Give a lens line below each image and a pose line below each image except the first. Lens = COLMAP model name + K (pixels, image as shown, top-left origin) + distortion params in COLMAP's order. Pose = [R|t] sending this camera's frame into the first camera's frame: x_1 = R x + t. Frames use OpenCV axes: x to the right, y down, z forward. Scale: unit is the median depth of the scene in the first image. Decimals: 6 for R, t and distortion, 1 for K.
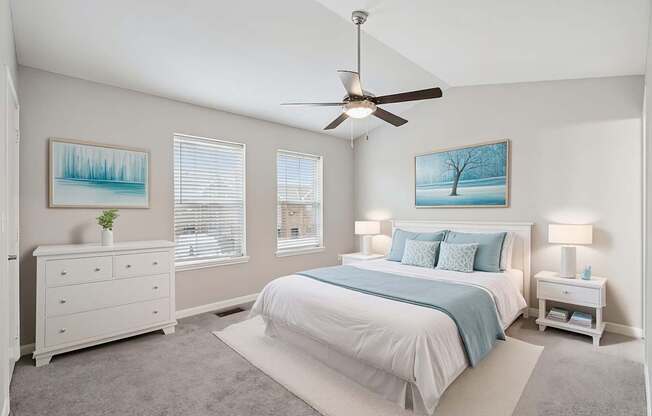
lens RADIAL K [[303.9, 0, 322.0], [0, 303.9, 208.7], [0, 0, 1]] dist [-0.001639, -0.000044]
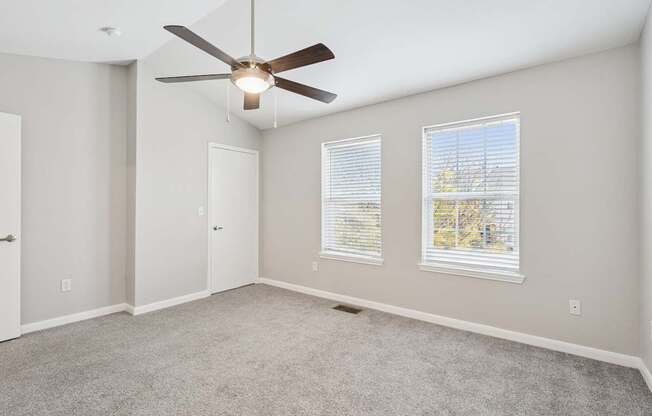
lens RADIAL K [[303.9, 0, 321.9], [0, 303.9, 205.8], [0, 0, 1]] dist [-0.001639, -0.000044]
pose [[0.140563, 0.004844, -0.990060, 0.654759], [0.001787, 0.999985, 0.005146, -0.005880], [0.990070, -0.002493, 0.140552, 0.751235]]
